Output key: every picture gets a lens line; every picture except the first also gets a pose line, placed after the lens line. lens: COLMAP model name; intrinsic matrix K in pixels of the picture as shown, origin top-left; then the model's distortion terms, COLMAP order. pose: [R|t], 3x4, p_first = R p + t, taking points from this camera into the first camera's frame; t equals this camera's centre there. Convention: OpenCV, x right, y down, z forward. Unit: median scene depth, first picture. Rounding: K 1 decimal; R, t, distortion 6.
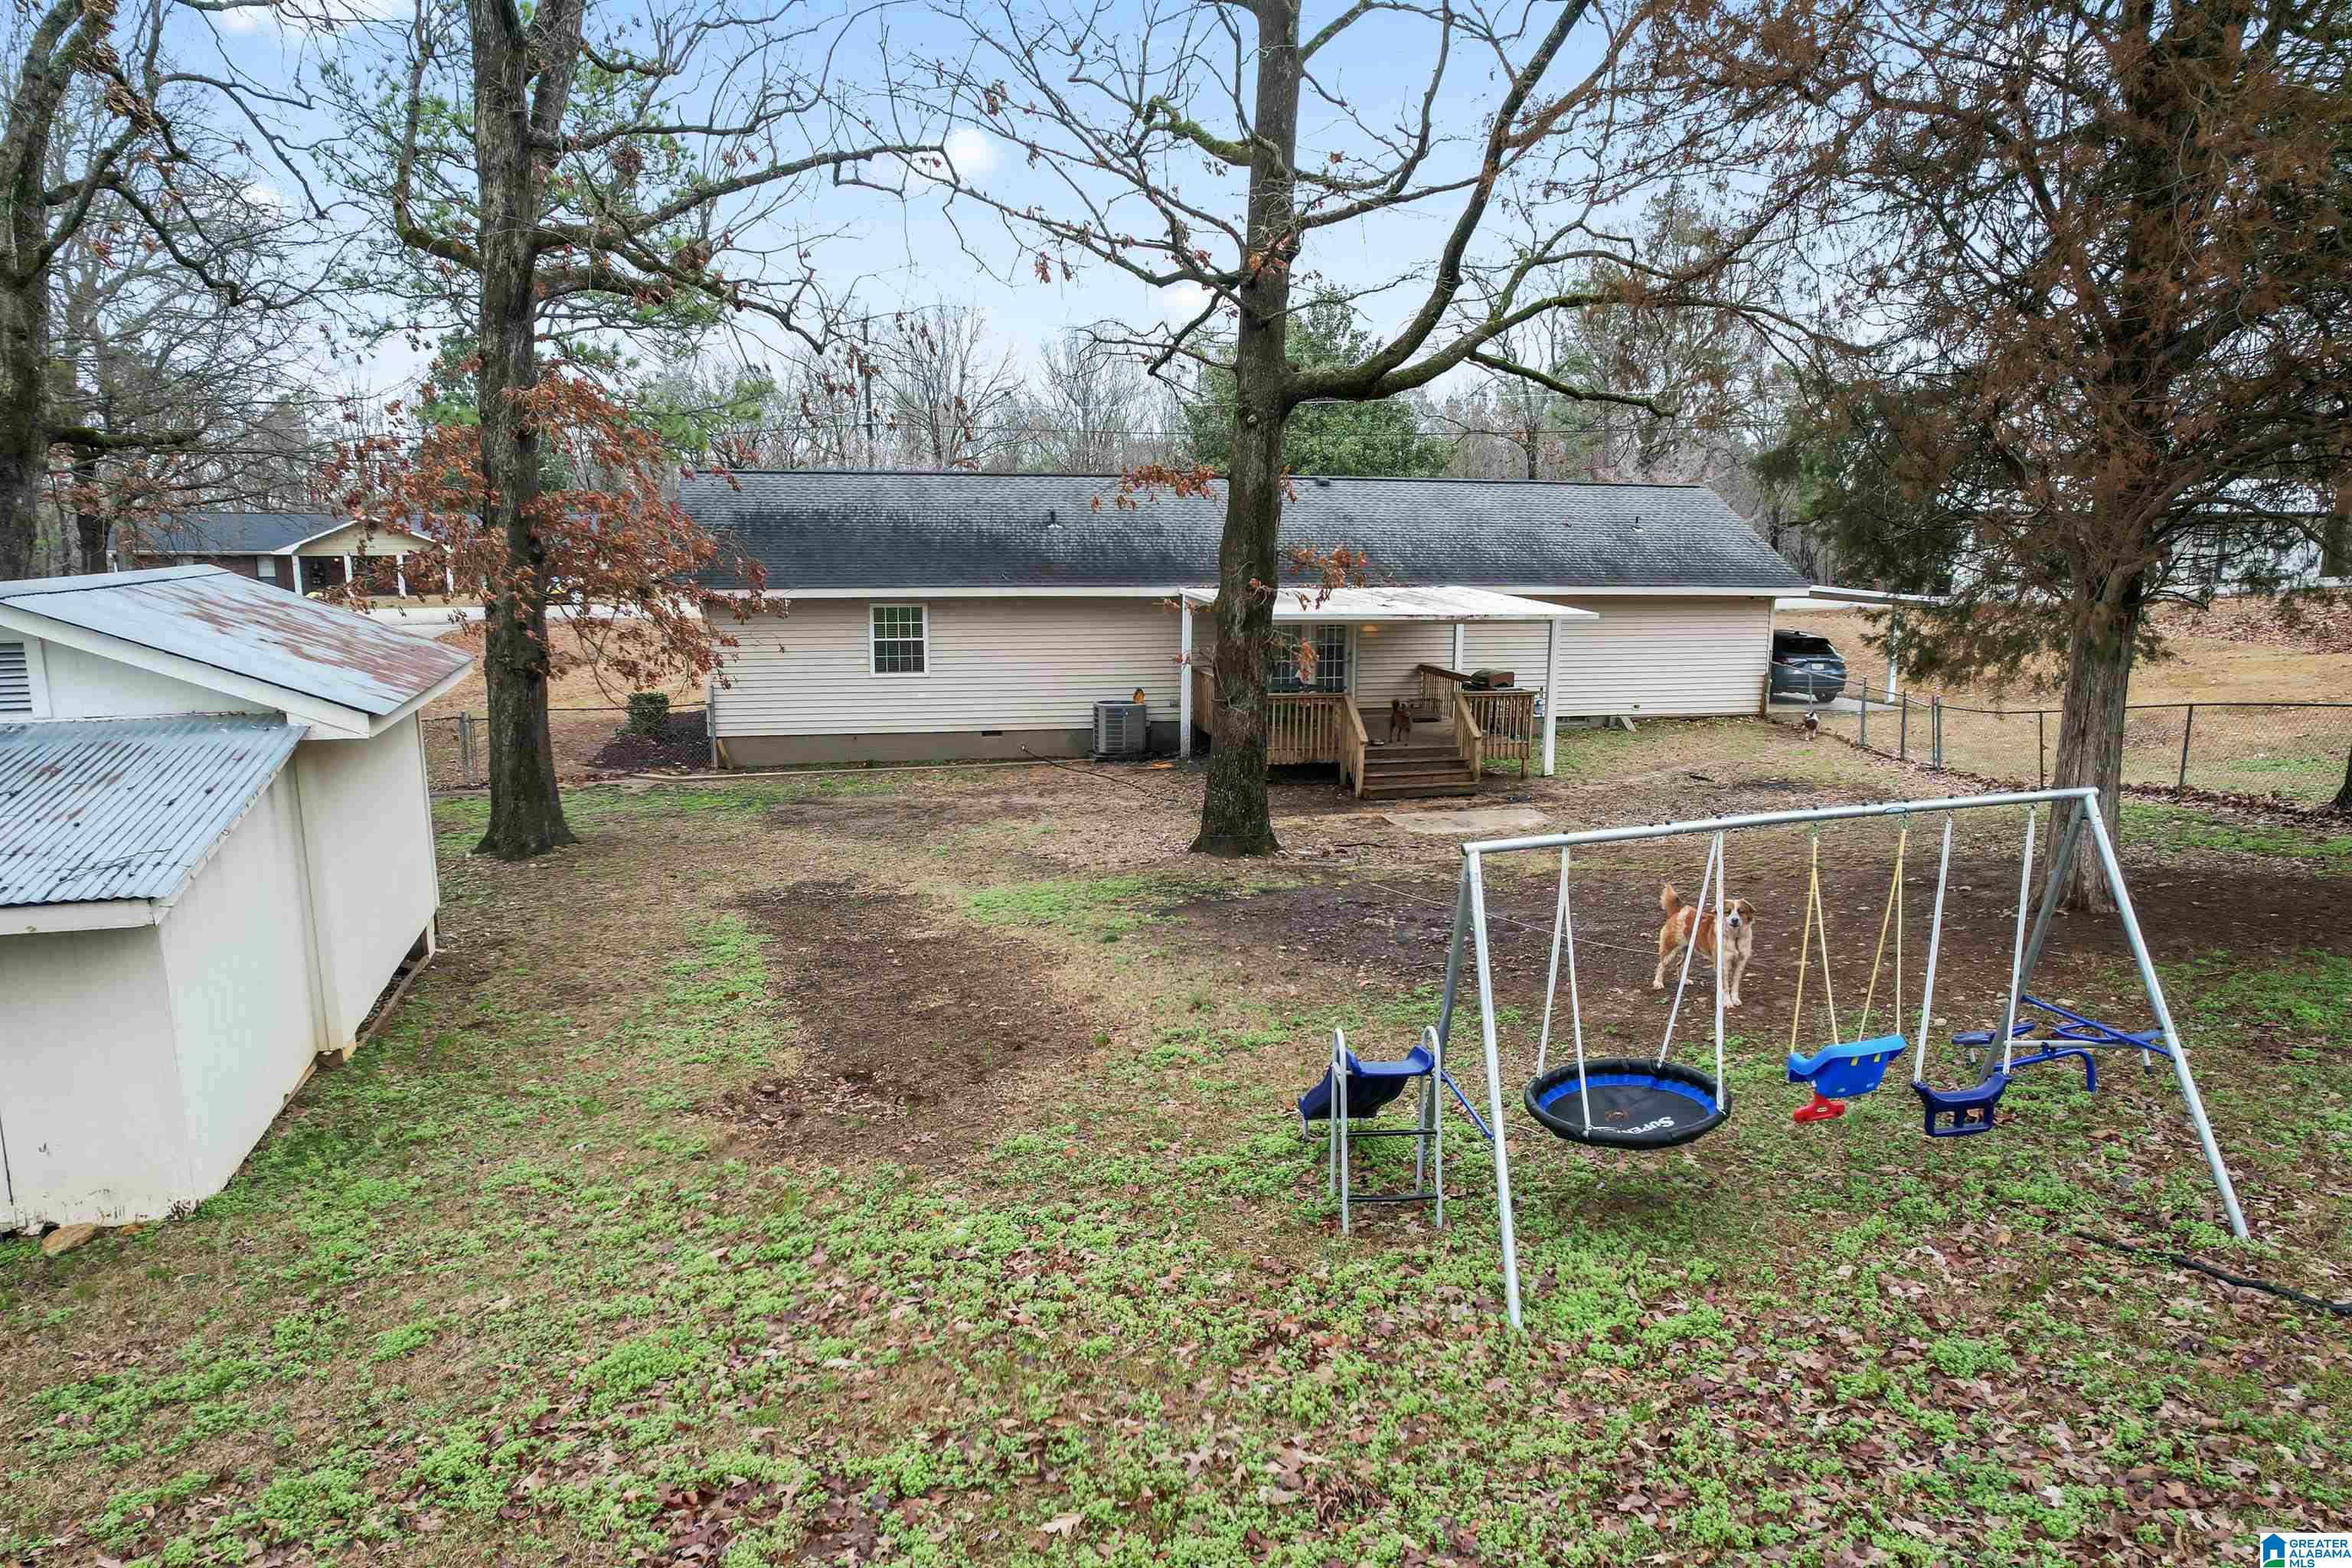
lens RADIAL K [[1506.7, 0, 1175.9], [0, 1506.7, 812.1], [0, 0, 1]] dist [-0.065623, 0.057191]
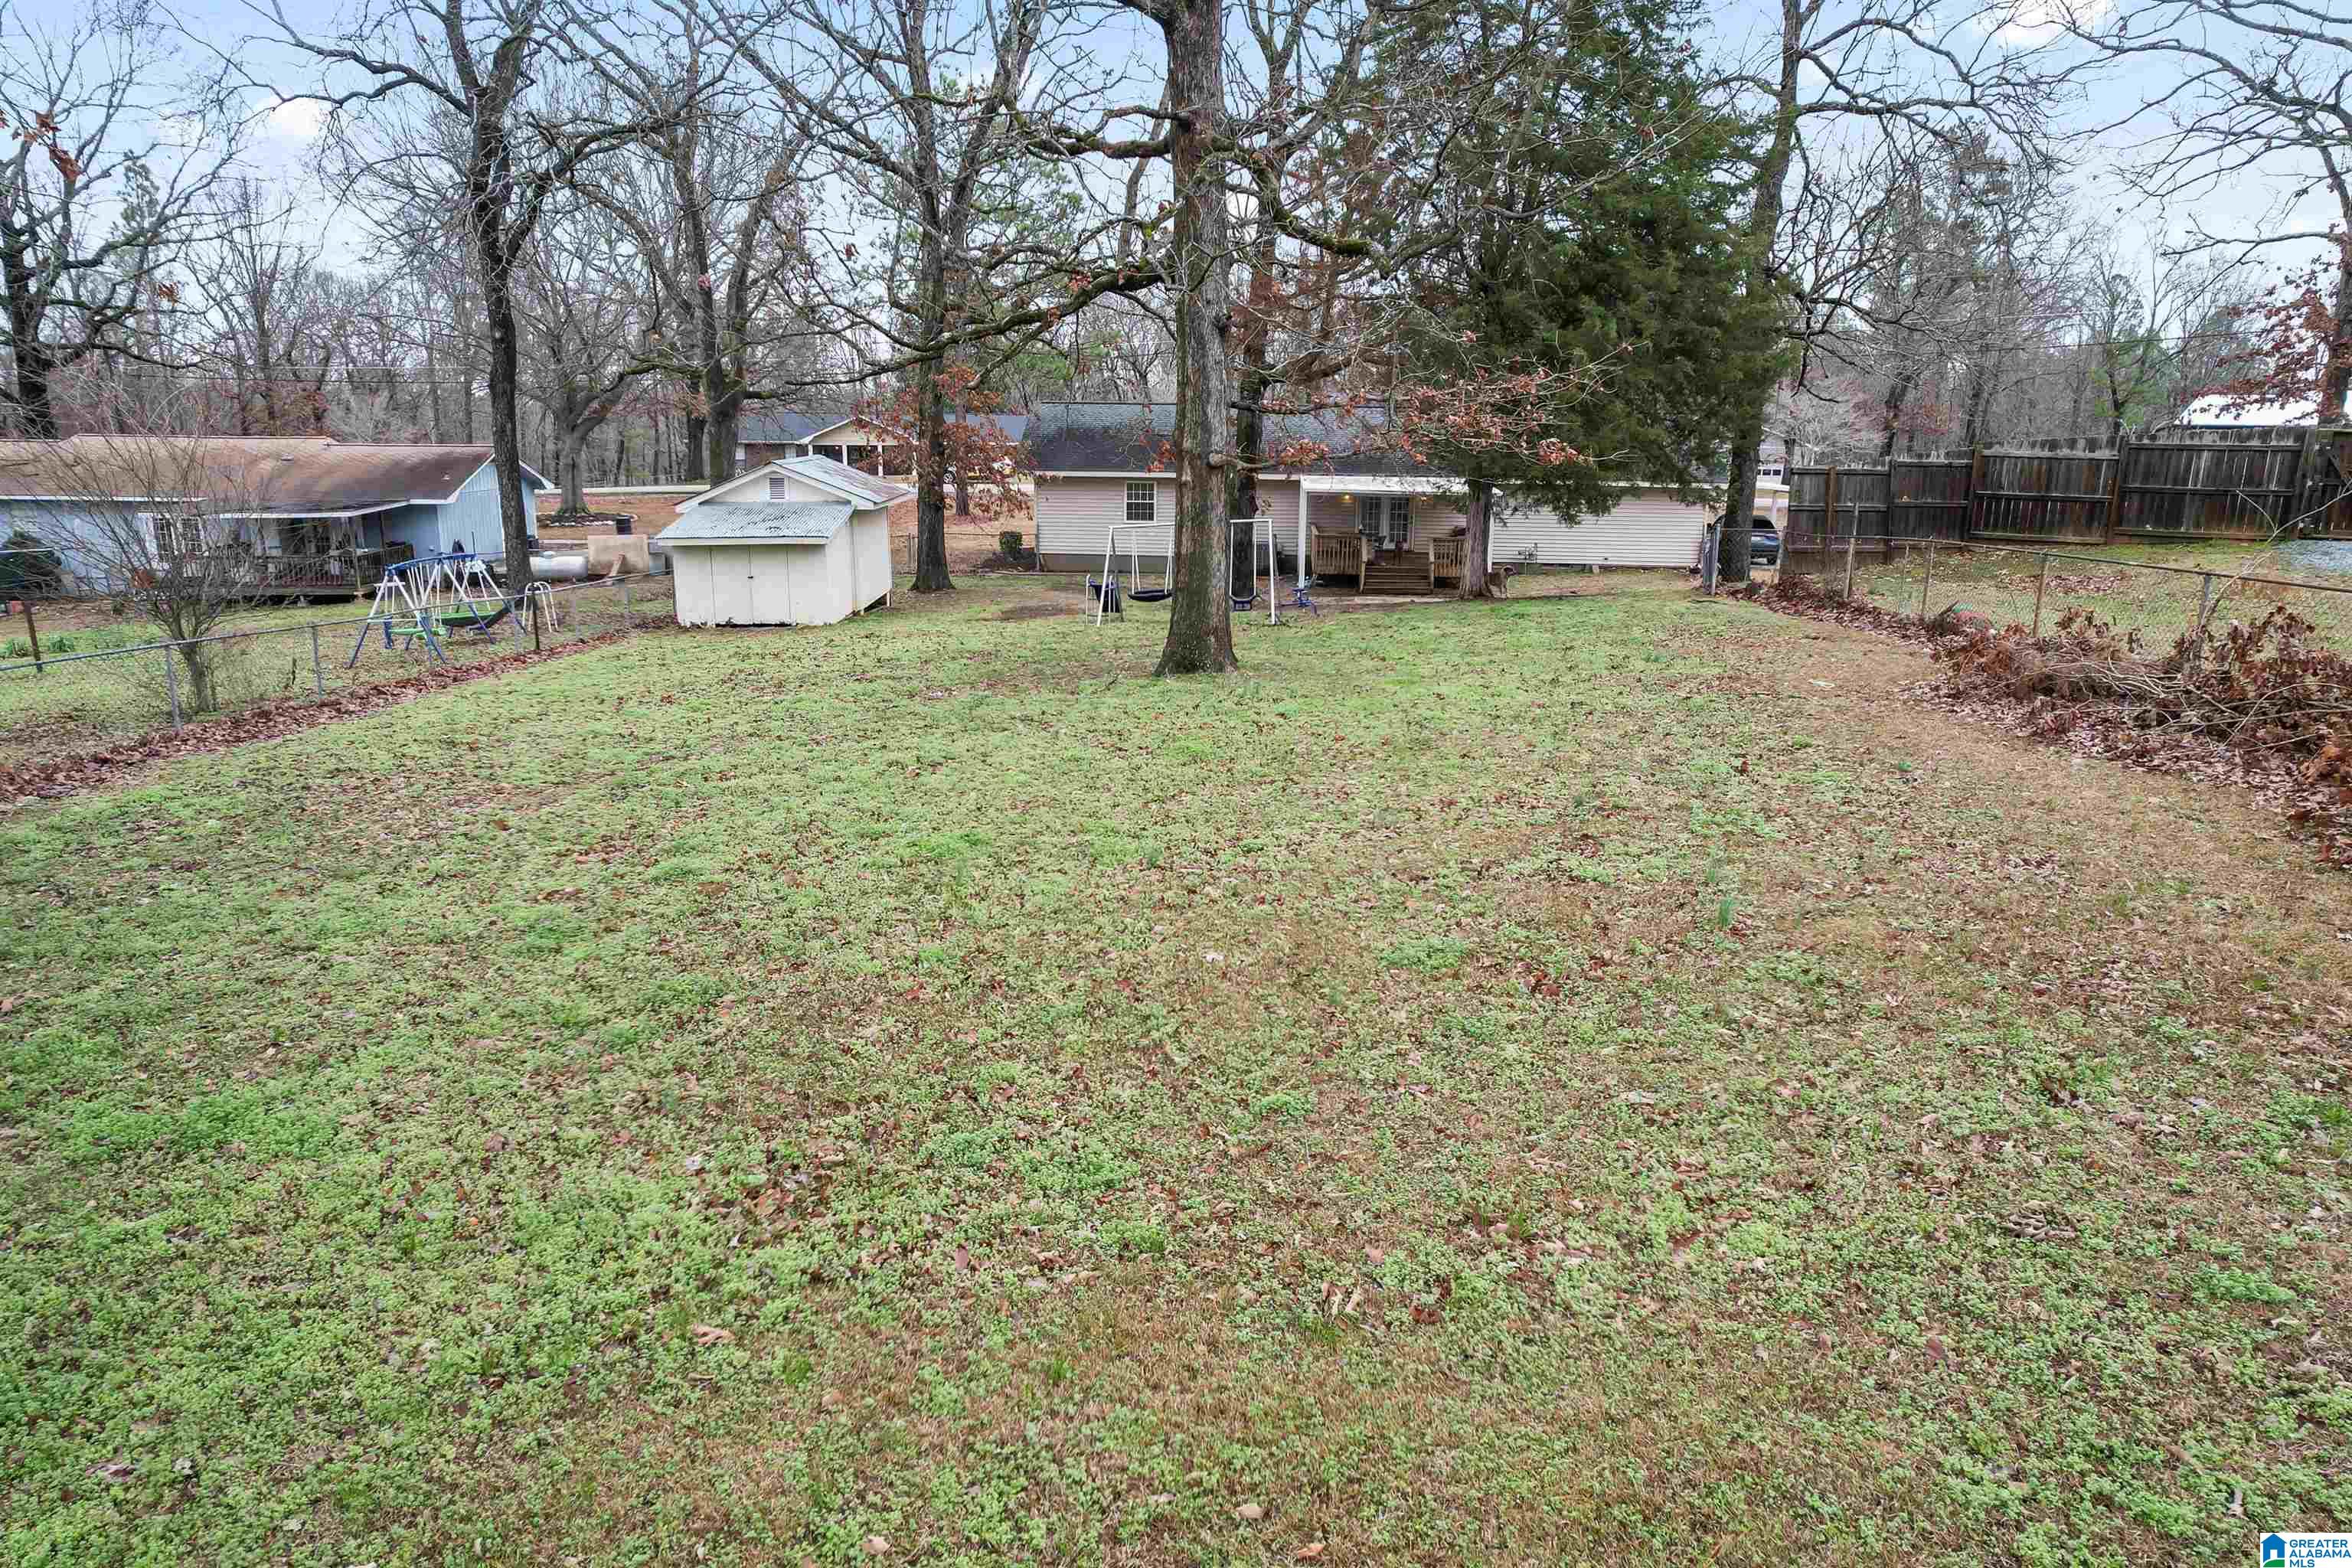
lens RADIAL K [[1506.7, 0, 1175.9], [0, 1506.7, 812.1], [0, 0, 1]] dist [-0.065623, 0.057191]
pose [[0.959726, 0.075500, -0.270603, 0.361257], [-0.057579, 0.995626, 0.073575, 0.115971], [0.274974, -0.055031, 0.959875, -0.703187]]
